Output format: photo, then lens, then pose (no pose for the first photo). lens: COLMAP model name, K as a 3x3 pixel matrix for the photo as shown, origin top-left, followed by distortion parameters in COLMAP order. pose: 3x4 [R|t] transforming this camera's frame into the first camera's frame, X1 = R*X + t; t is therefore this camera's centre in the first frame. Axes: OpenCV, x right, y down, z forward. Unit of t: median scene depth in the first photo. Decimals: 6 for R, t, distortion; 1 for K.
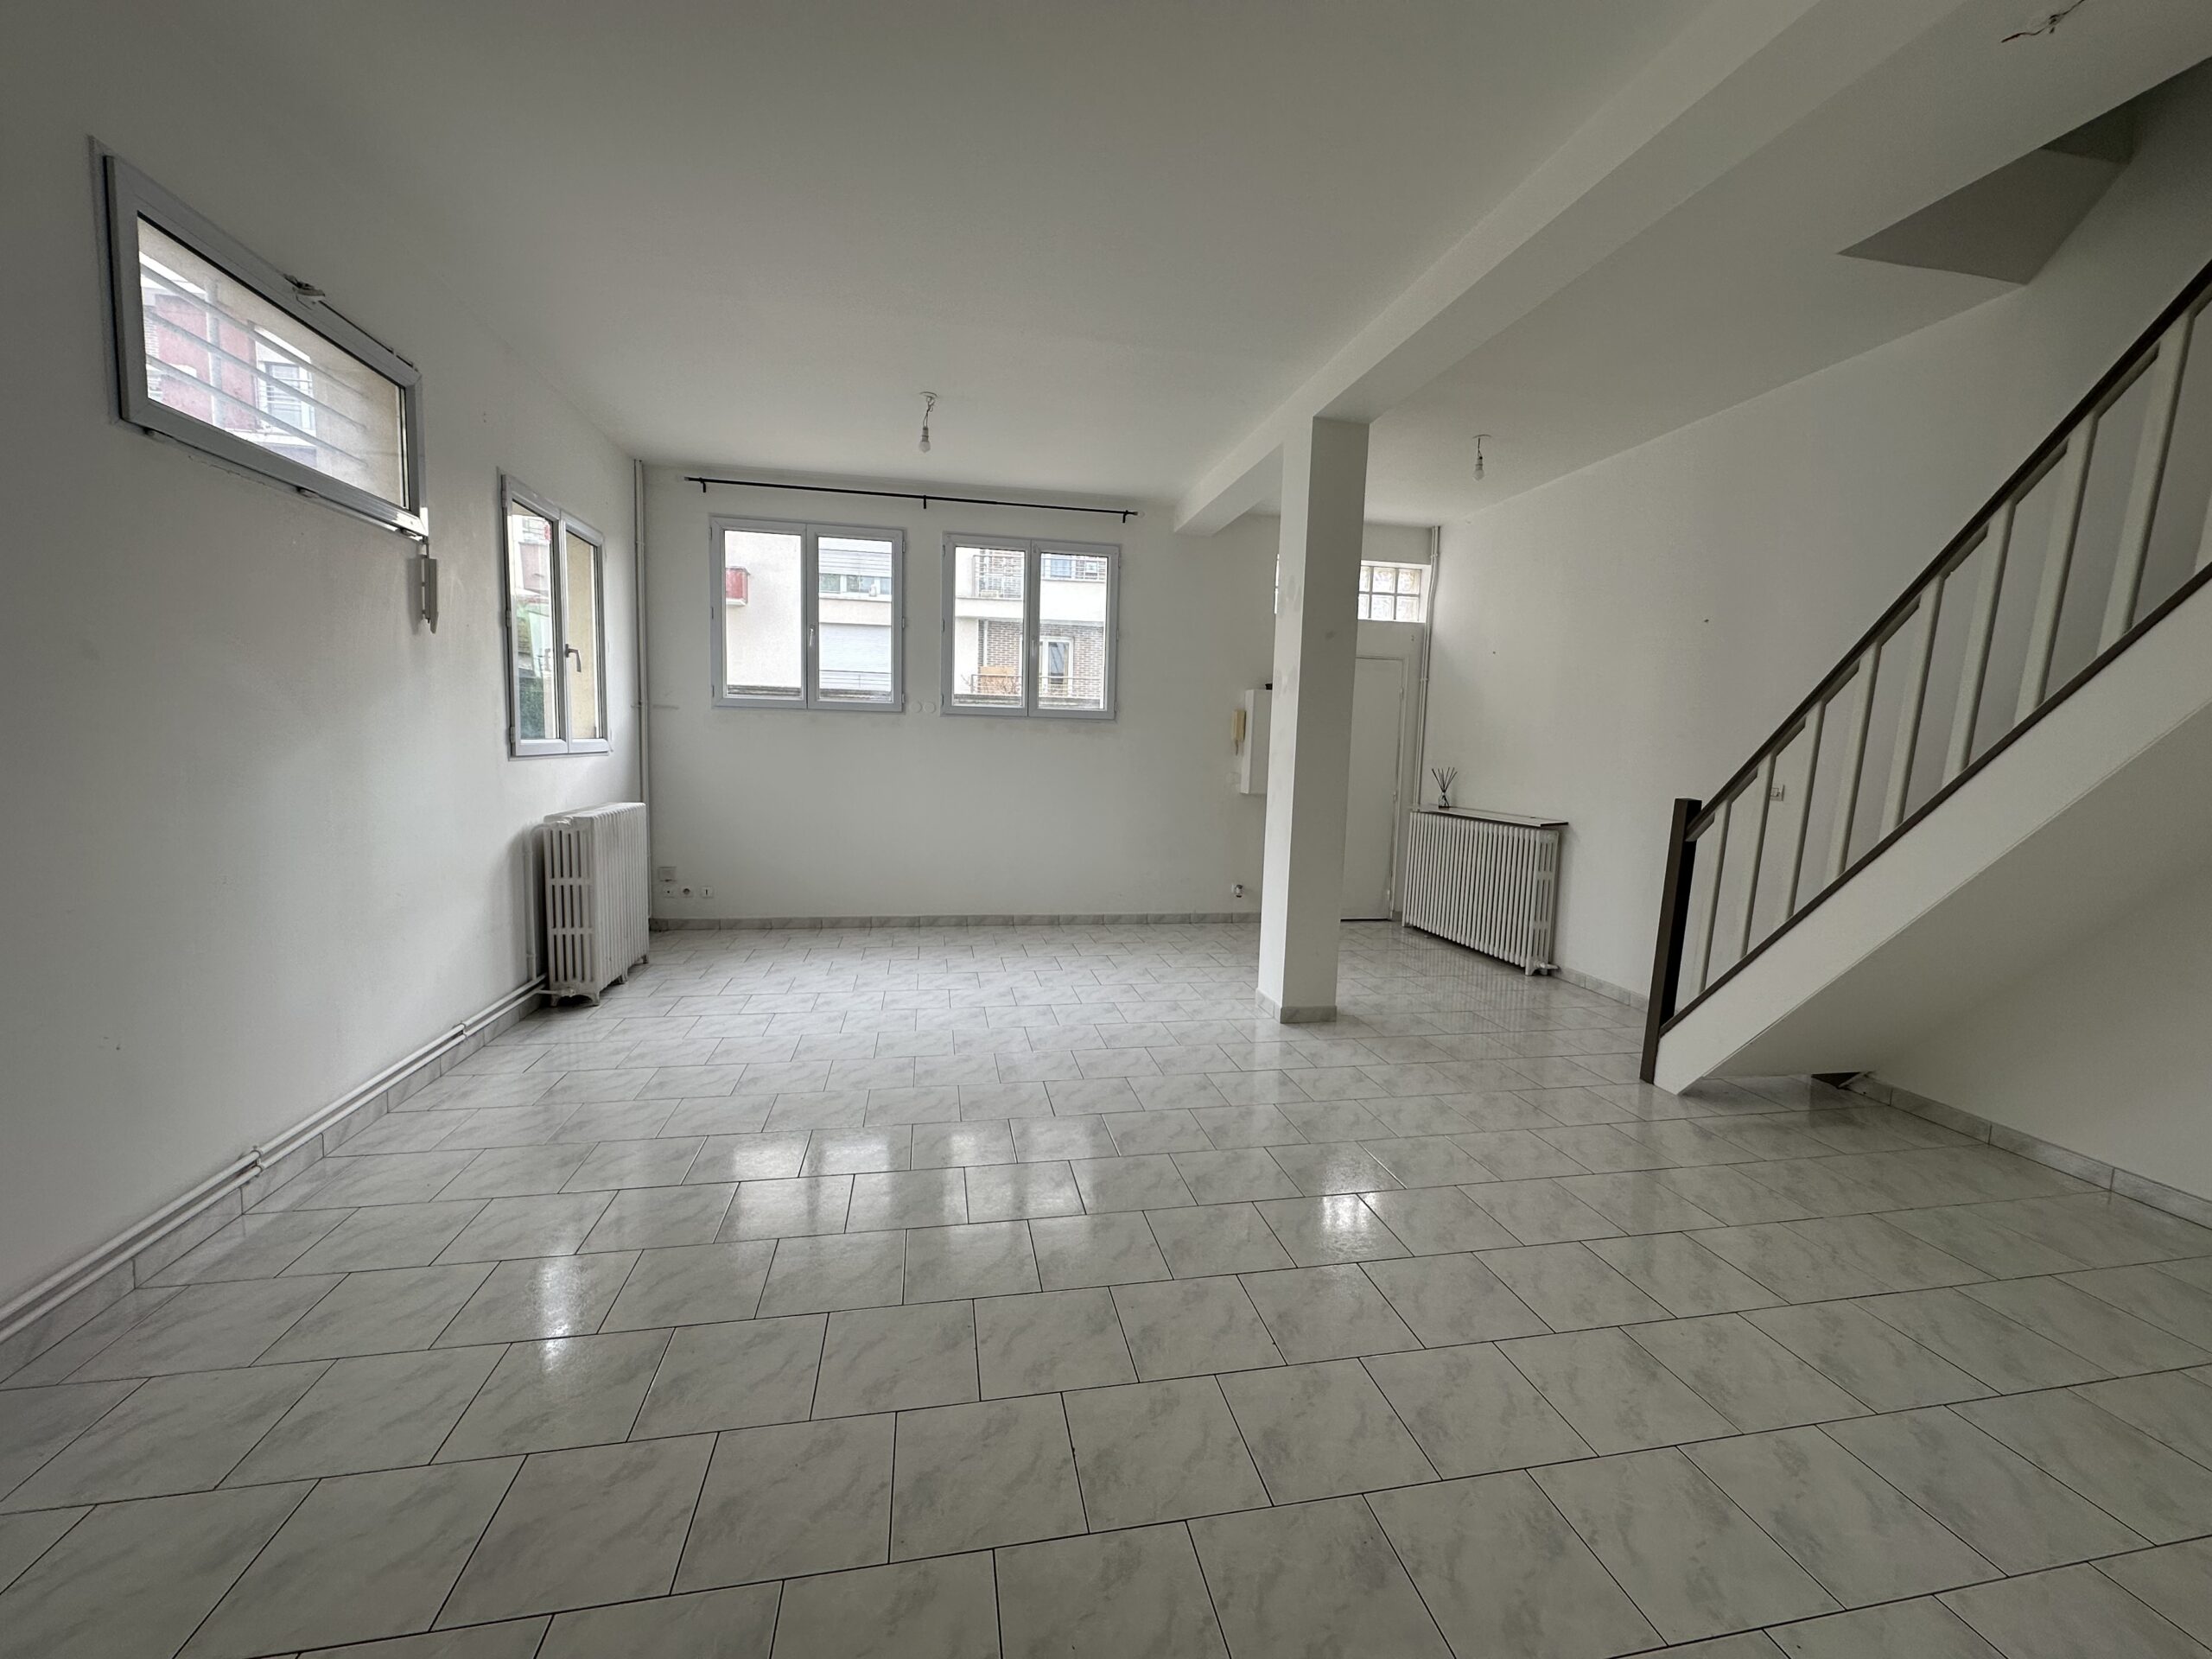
lens RADIAL K [[888.2, 0, 1100.2], [0, 888.2, 823.6], [0, 0, 1]] dist [-0.002255, -0.001228]
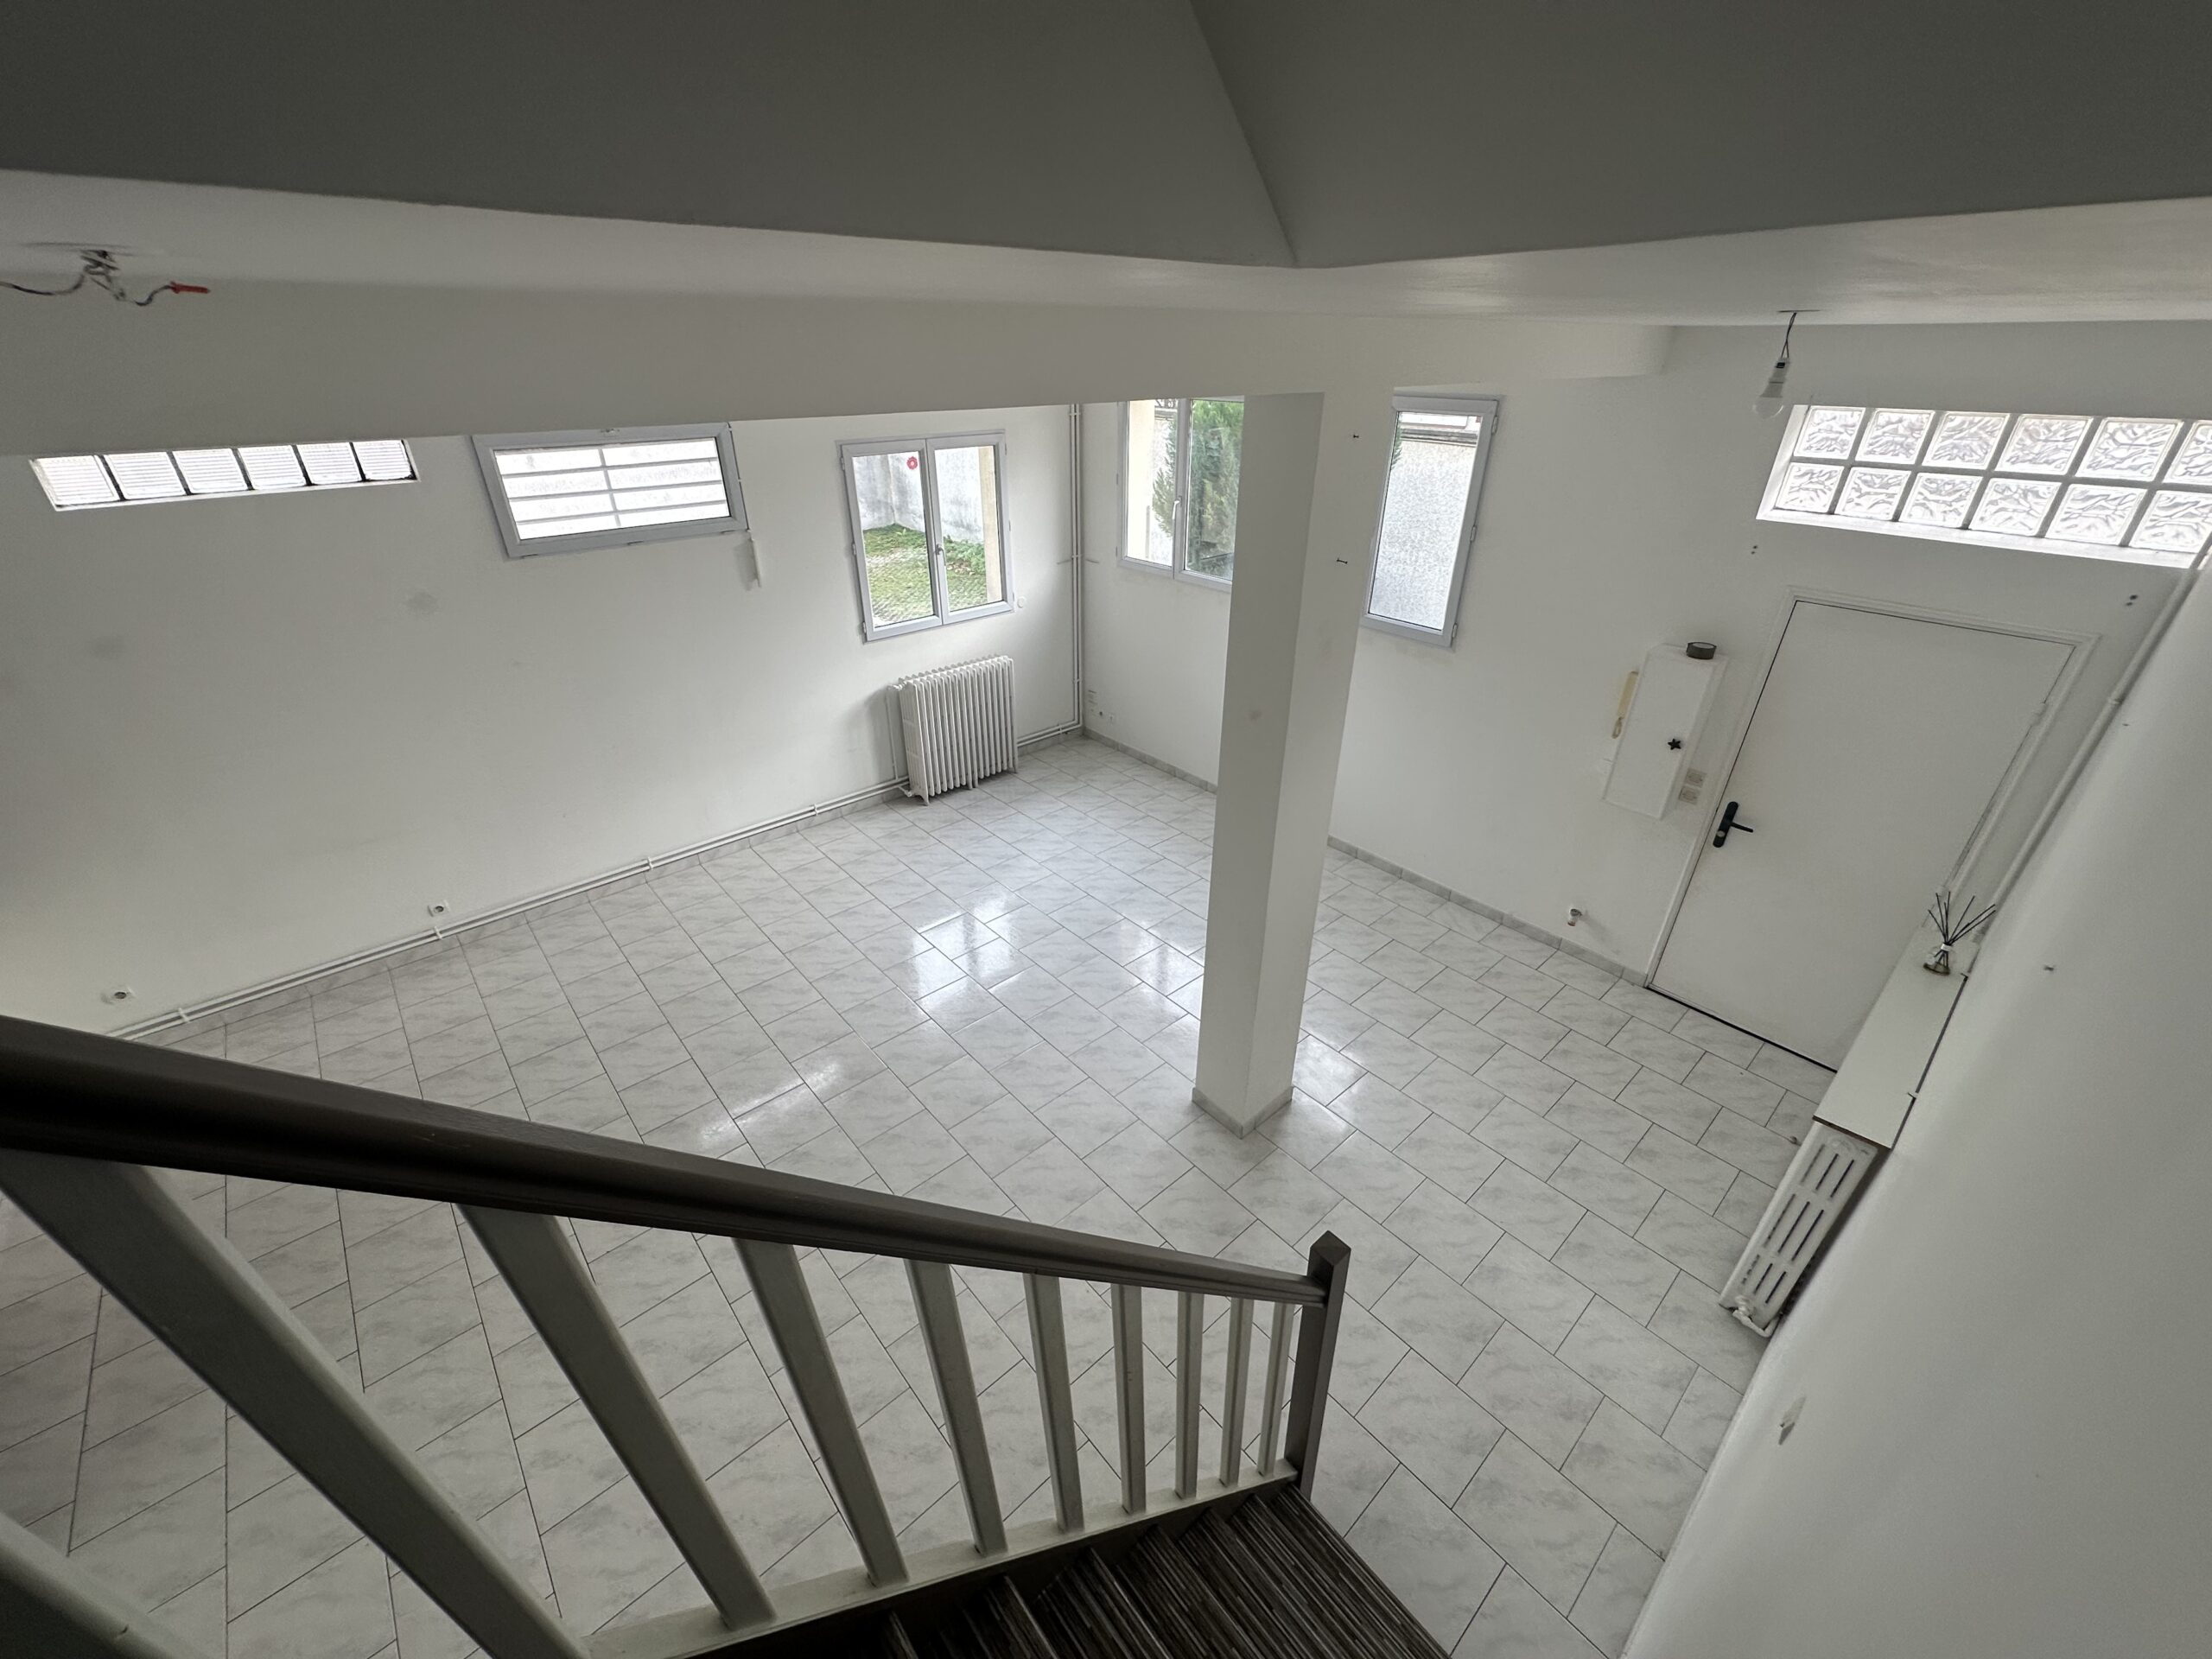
lens RADIAL K [[888.2, 0, 1100.6], [0, 888.2, 826.6], [0, 0, 1]] dist [-0.002255, -0.001228]
pose [[0.495911, 0.390576, -0.775579, 0.750942], [-0.060329, 0.906478, 0.417921, -0.404727], [0.866275, -0.160462, 0.473095, 0.529931]]
